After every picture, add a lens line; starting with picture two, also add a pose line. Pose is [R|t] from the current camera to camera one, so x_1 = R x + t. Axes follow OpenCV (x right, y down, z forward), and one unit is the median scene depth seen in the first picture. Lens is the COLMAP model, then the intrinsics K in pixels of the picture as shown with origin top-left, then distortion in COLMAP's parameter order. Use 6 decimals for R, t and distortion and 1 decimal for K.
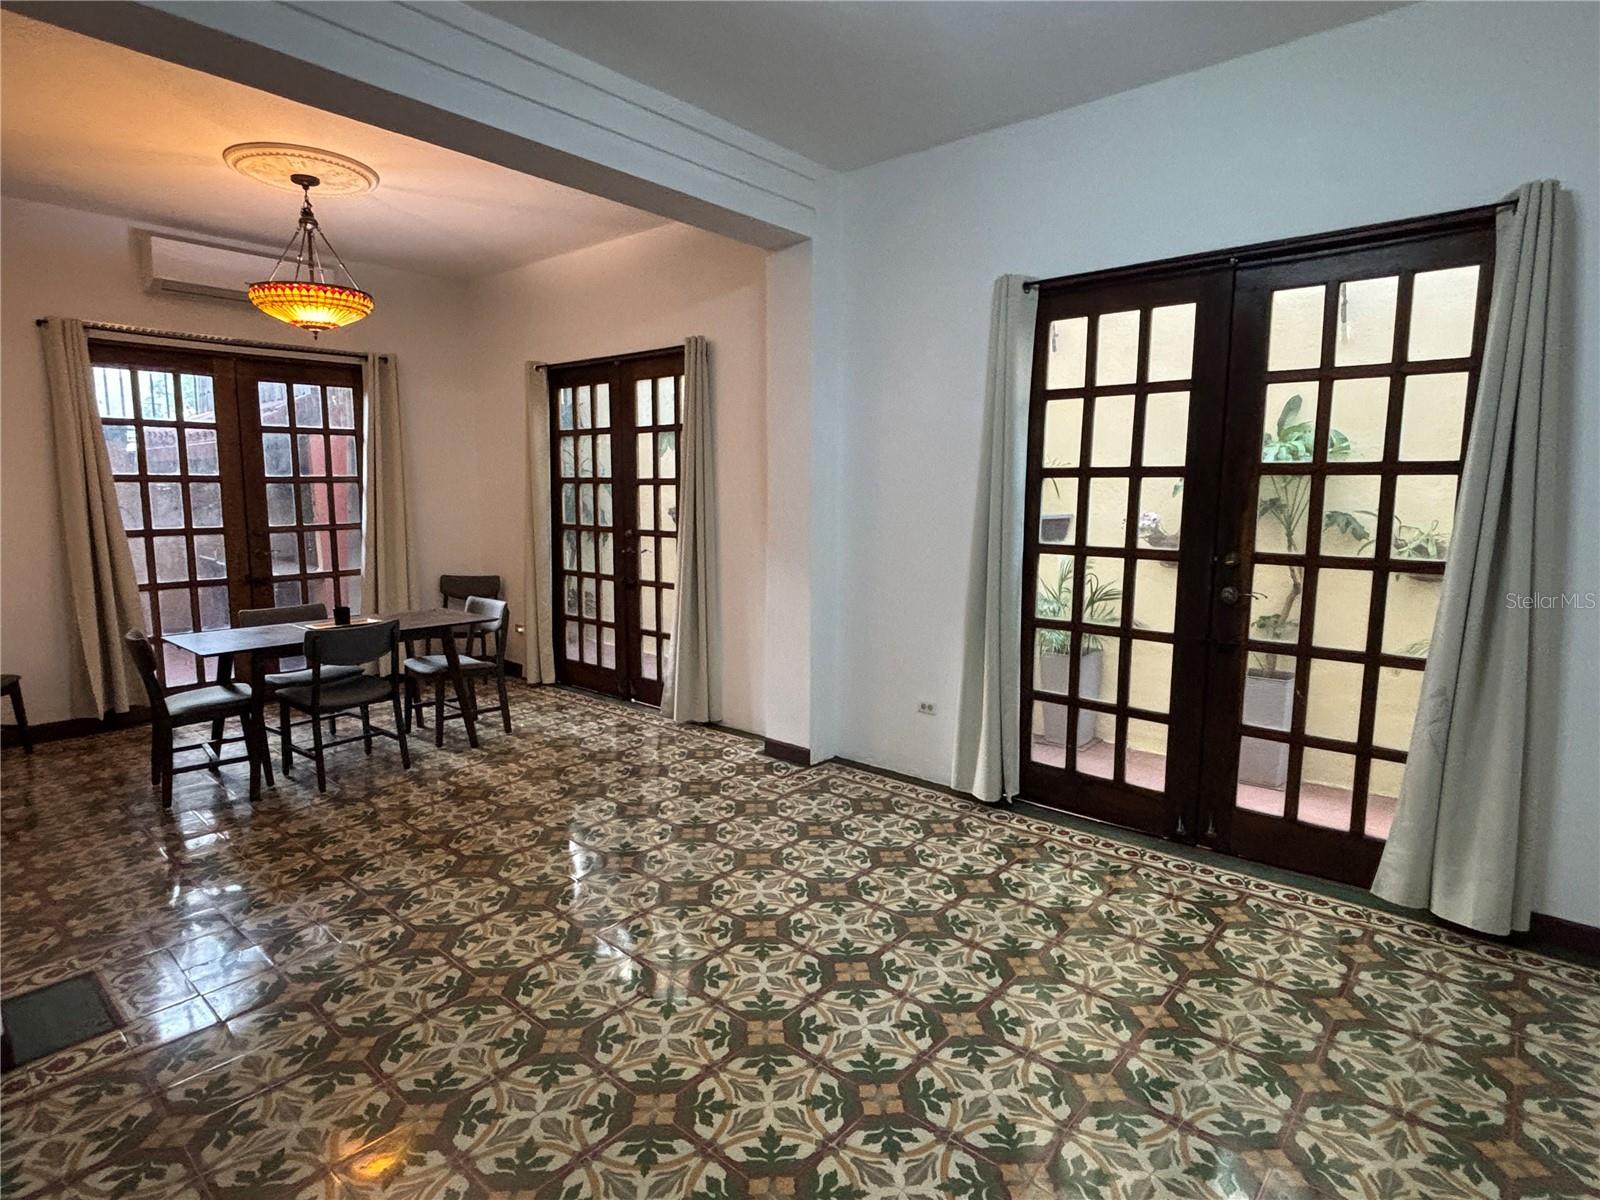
lens RADIAL K [[855.6, 0, 802.7], [0, 855.6, 594.3], [0, 0, 1]] dist [-0.002248, -0.002576]
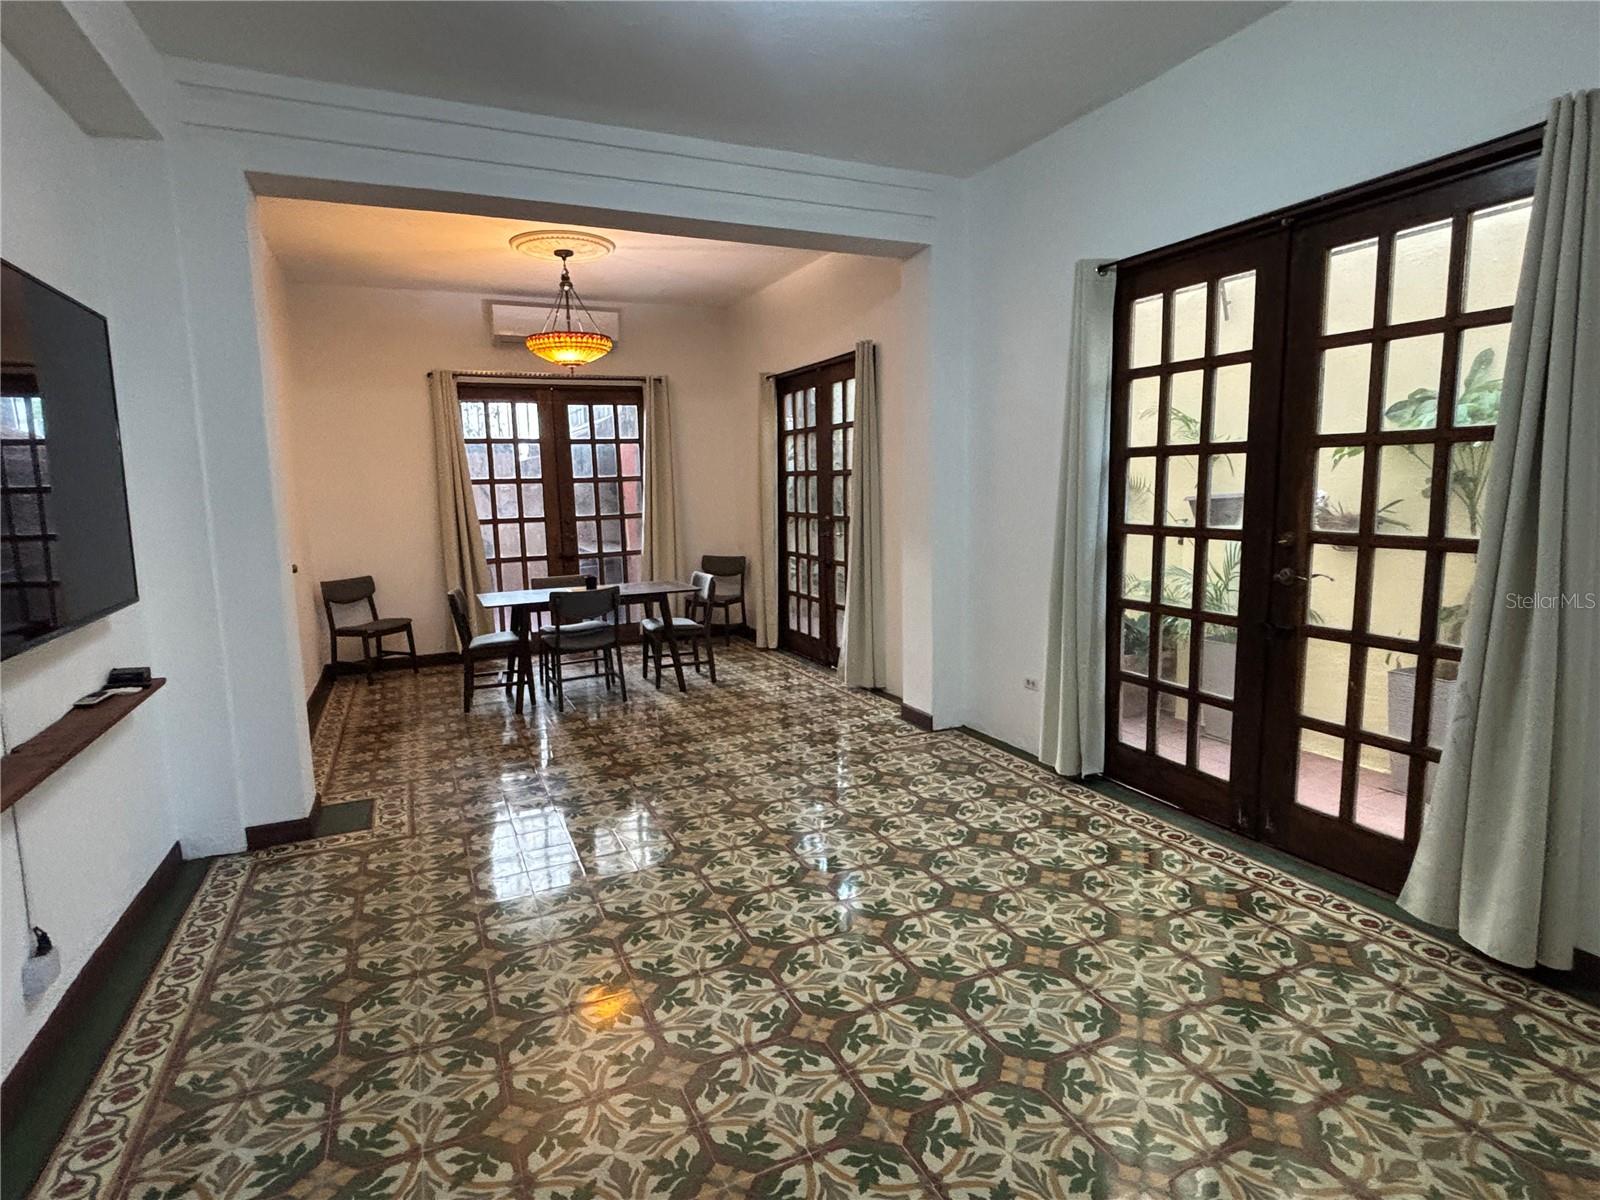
lens RADIAL K [[855.6, 0, 801.4], [0, 855.6, 599.4], [0, 0, 1]] dist [-0.002248, -0.002576]
pose [[0.909763, 0.031935, -0.413898, 0.321587], [-0.024934, 0.999440, 0.022307, 0.014176], [0.414379, -0.009974, 0.910050, -0.062730]]
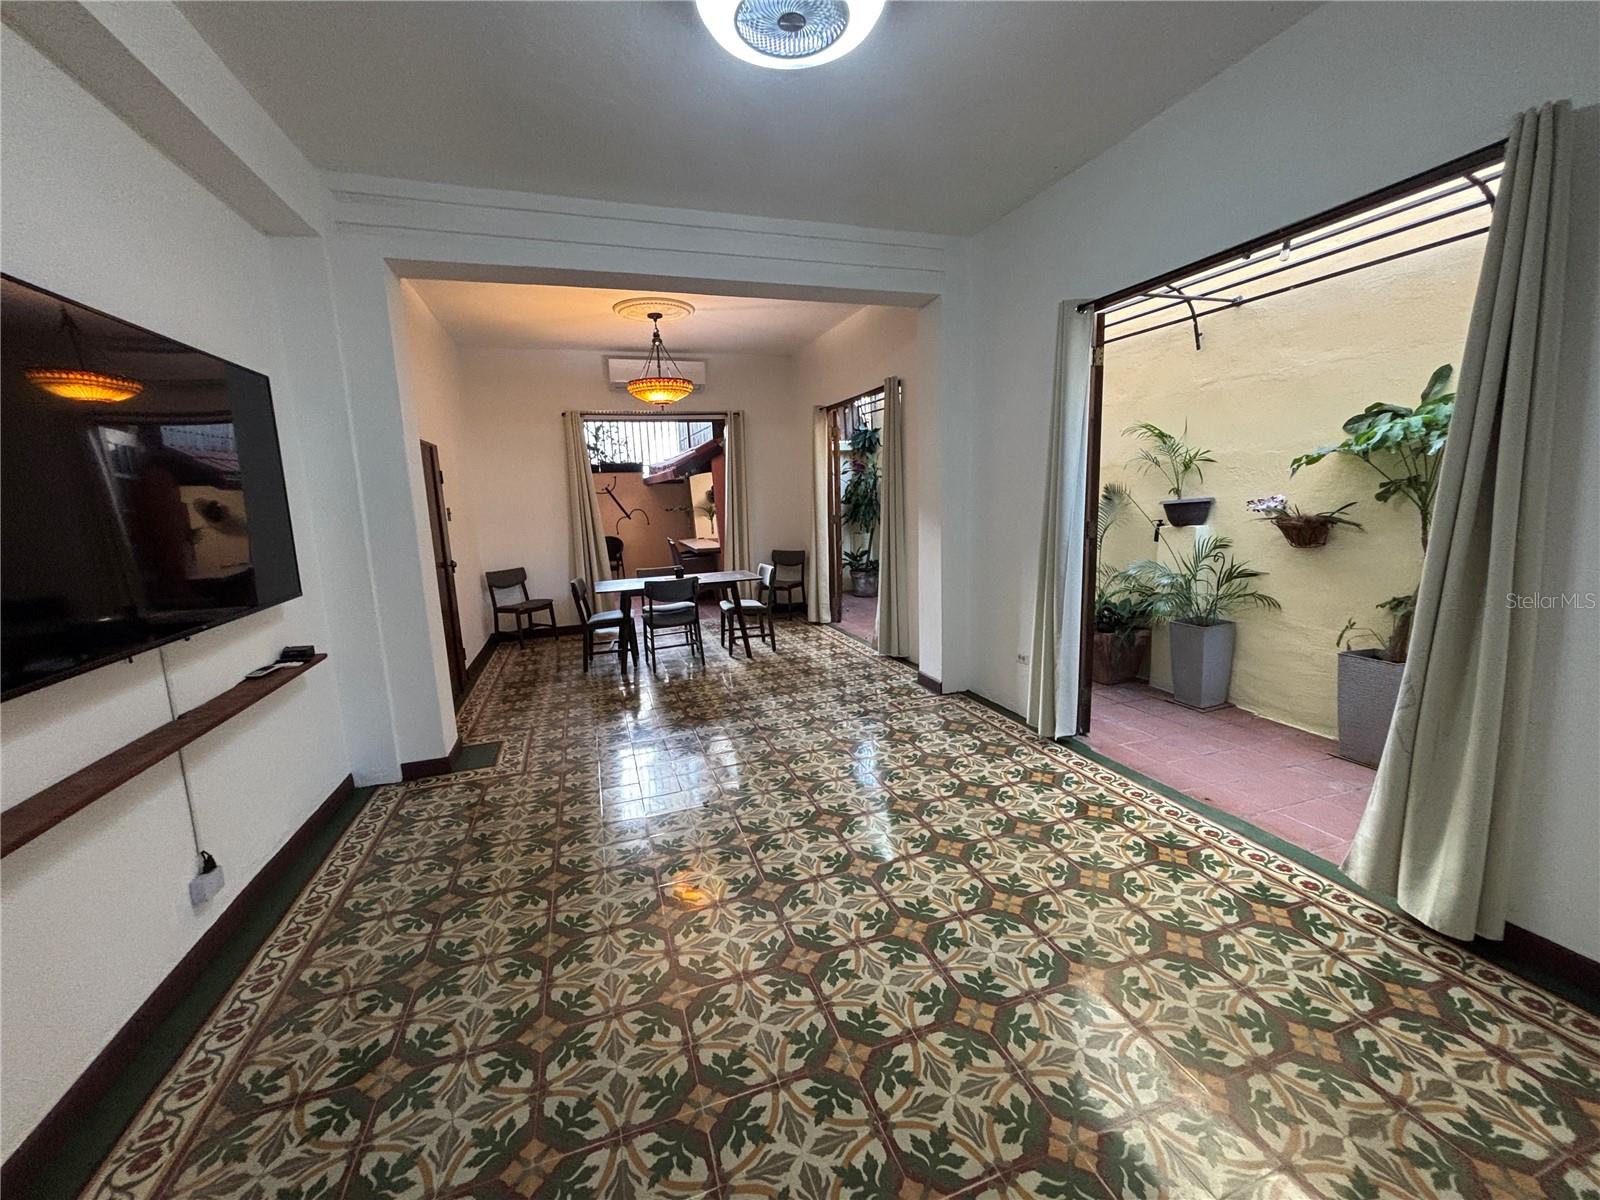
lens RADIAL K [[643.3, 0, 805.4], [0, 643.3, 599.0], [0, 0, 1]] dist [0.000702, -0.002636]
pose [[0.862948, 0.046759, -0.503125, 0.346612], [-0.021181, 0.998181, 0.056440, -0.001144], [0.504849, -0.038048, 0.862369, 0.025579]]
